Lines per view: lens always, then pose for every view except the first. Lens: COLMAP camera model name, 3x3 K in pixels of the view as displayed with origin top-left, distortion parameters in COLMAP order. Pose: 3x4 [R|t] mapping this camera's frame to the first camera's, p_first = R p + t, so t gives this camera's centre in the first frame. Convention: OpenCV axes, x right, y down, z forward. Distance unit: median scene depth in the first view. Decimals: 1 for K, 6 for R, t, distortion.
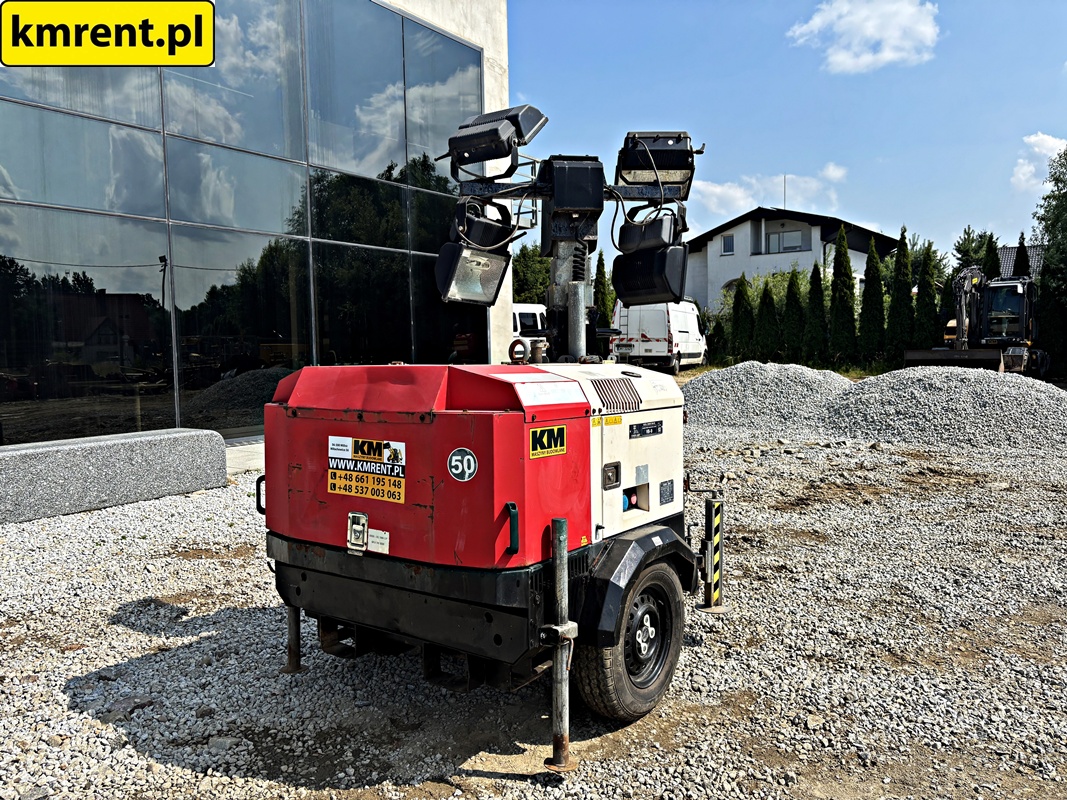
lens RADIAL K [[803.9, 0, 527.8], [0, 803.9, 395.4], [0, 0, 1]] dist [0.068836, -0.088134]
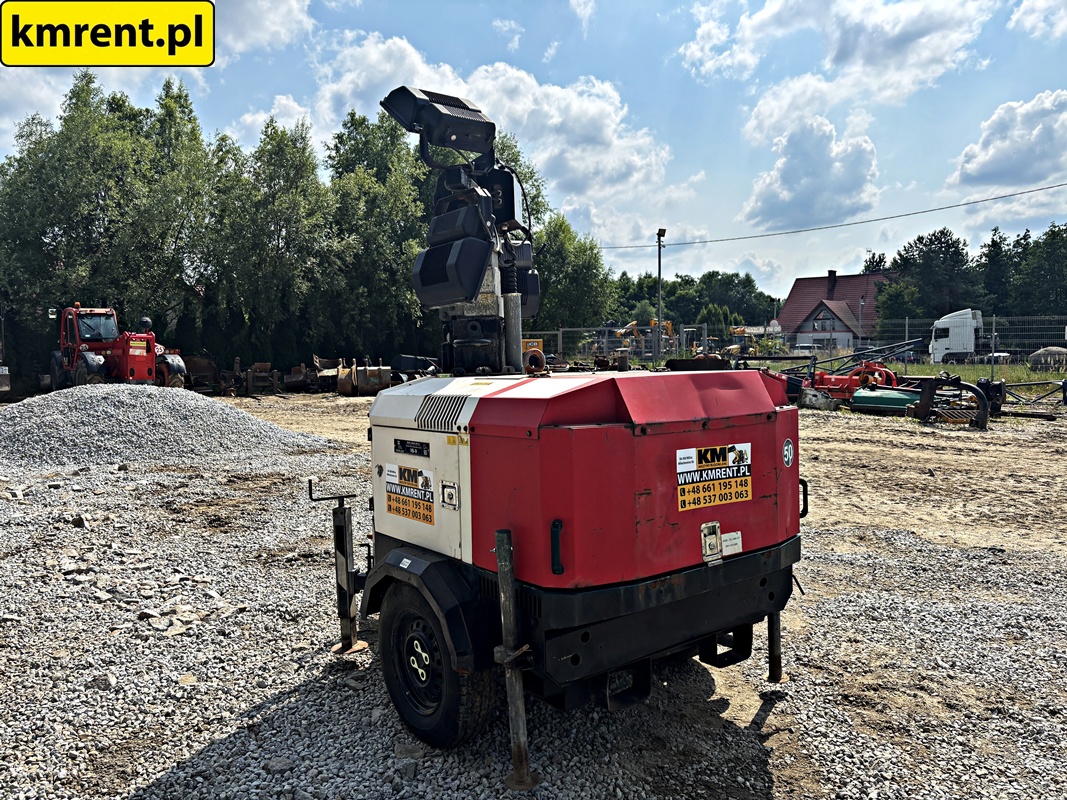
lens RADIAL K [[805.0, 0, 527.8], [0, 805.0, 395.3], [0, 0, 1]] dist [0.050935, -0.064765]
pose [[0.288298, -0.040524, 0.956683, -1.061265], [0.064765, 0.997641, 0.022742, -0.040189], [-0.955348, 0.055403, 0.290243, 0.807266]]
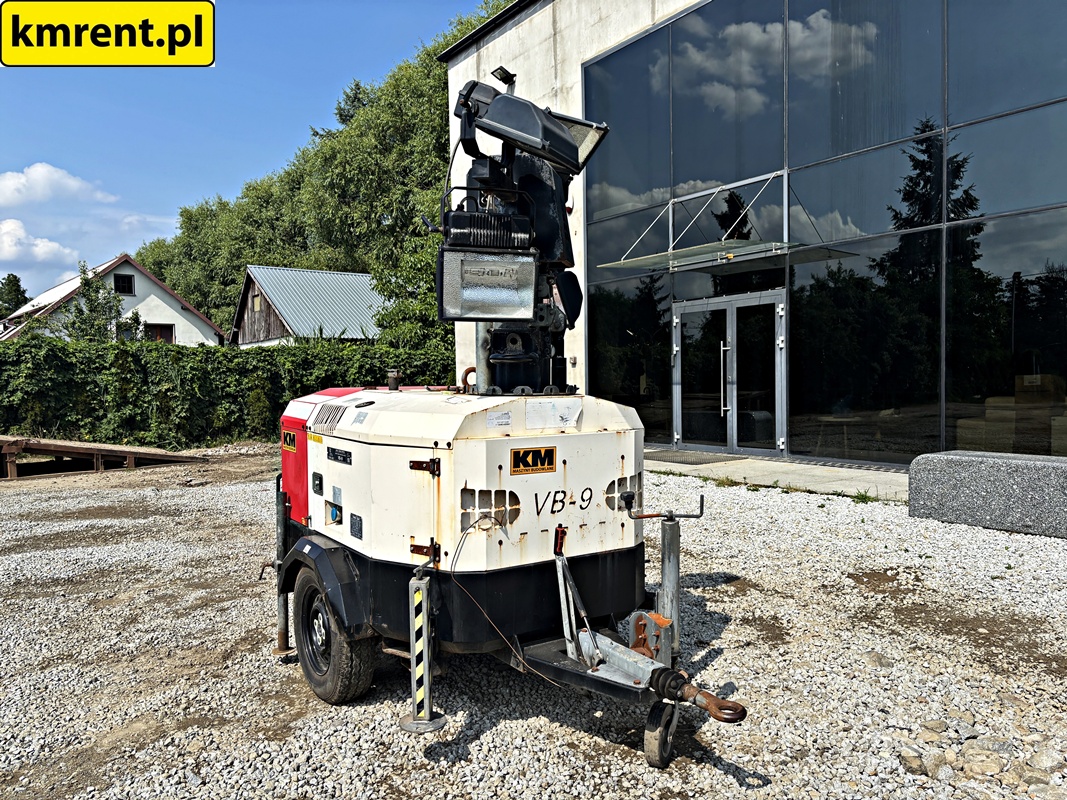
lens RADIAL K [[806.6, 0, 528.1], [0, 806.6, 404.9], [0, 0, 1]] dist [0.042749, -0.052979]
pose [[-0.345208, 0.058114, -0.936725, 1.062122], [-0.032031, 0.996770, 0.073643, -0.112105], [0.937979, 0.055426, -0.342232, 1.593184]]
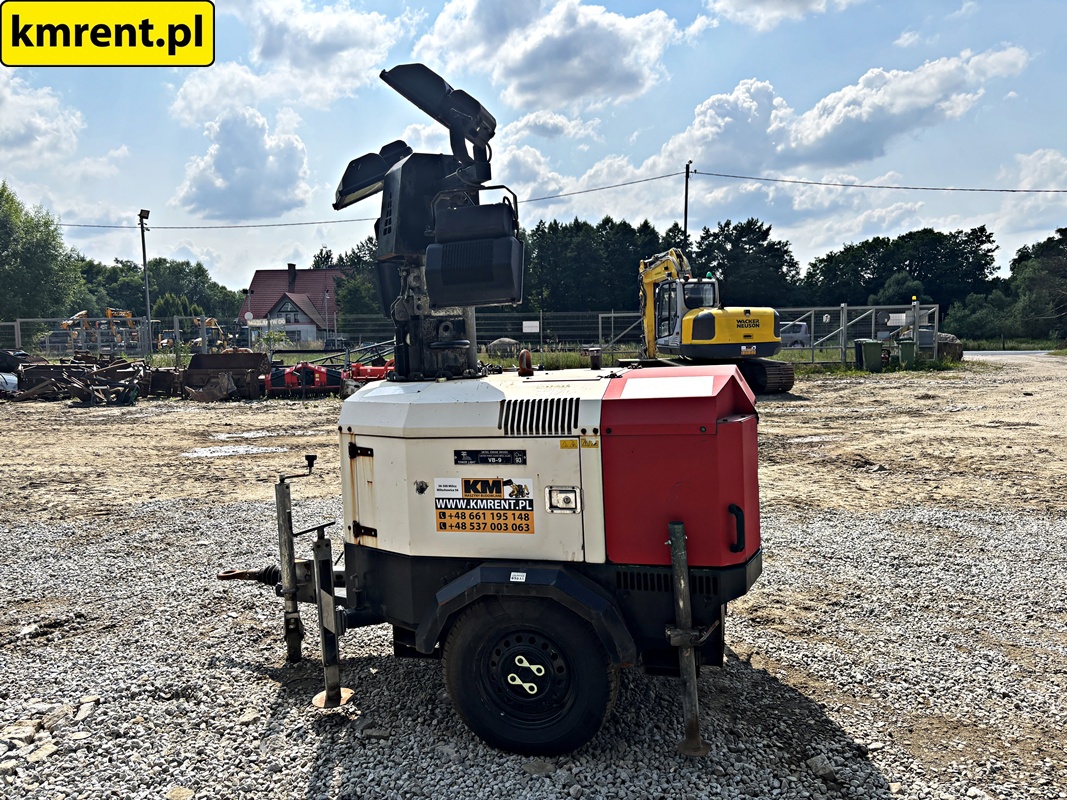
lens RADIAL K [[805.0, 0, 527.8], [0, 805.0, 395.3], [0, 0, 1]] dist [0.050935, -0.064765]
pose [[-0.357492, -0.048515, 0.932655, -1.044556], [0.083347, 0.993008, 0.083602, -0.107746], [-0.930189, 0.107621, -0.350949, 1.502524]]
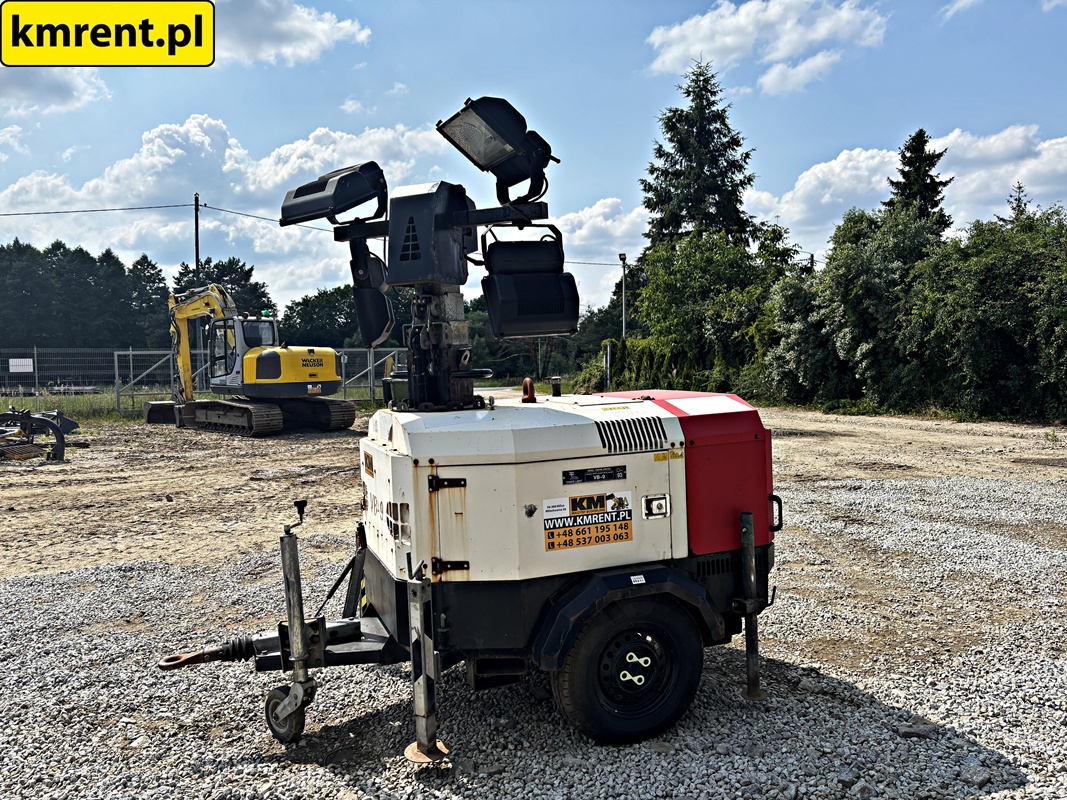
lens RADIAL K [[806.2, 0, 527.7], [0, 806.2, 406.0], [0, 0, 1]] dist [0.046311, -0.056993]
pose [[-0.840626, 0.005775, 0.541586, -0.644158], [0.068663, 0.993011, 0.095988, -0.149982], [-0.537247, 0.117877, -0.835147, 2.094338]]
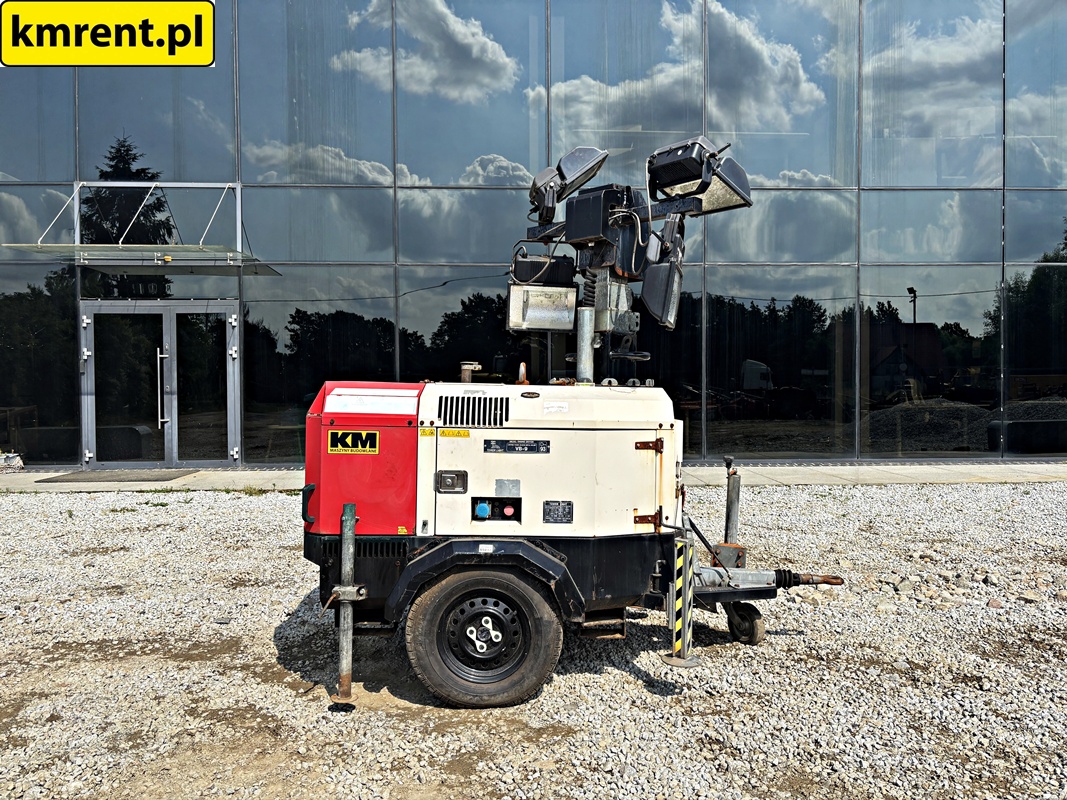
lens RADIAL K [[805.1, 0, 534.8], [0, 805.1, 399.1], [0, 0, 1]] dist [0.053959, -0.072507]
pose [[0.604726, 0.029817, -0.795875, 0.997420], [-0.054599, 0.998500, -0.004077, -0.017091], [0.794560, 0.045920, 0.605447, 0.372466]]
